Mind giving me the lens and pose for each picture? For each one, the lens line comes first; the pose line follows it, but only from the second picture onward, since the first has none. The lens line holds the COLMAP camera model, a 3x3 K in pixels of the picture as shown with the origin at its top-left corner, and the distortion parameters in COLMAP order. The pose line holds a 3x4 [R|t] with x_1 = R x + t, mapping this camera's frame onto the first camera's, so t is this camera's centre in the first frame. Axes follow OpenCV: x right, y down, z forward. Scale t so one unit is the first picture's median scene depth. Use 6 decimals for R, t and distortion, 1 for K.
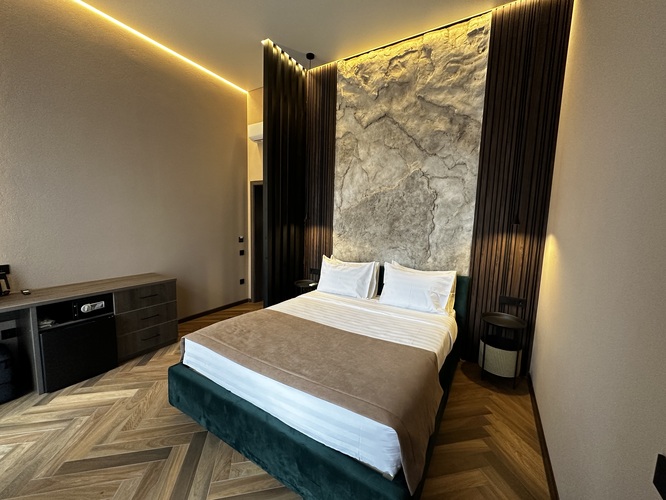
lens RADIAL K [[265.1, 0, 332.2], [0, 265.1, 250.6], [0, 0, 1]] dist [-0.007256, 0.000294]
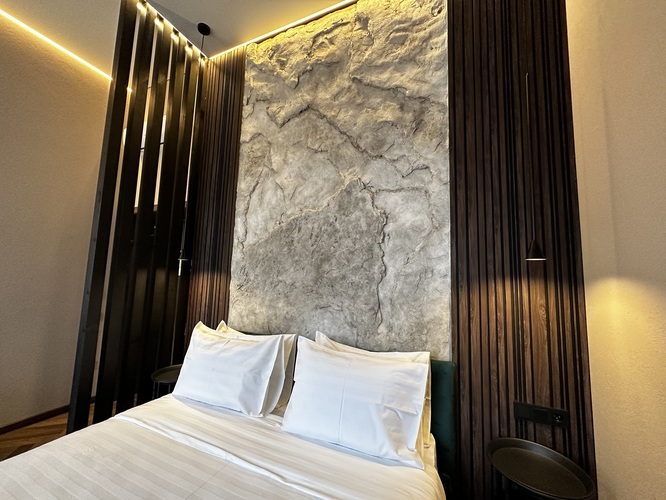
lens RADIAL K [[265.1, 0, 333.1], [0, 265.1, 251.3], [0, 0, 1]] dist [-0.007256, 0.000294]
pose [[0.990614, 0.015752, 0.135777, 0.189827], [0.012593, 0.978595, -0.205412, -0.012033], [-0.136106, 0.205194, 0.969211, 0.440416]]
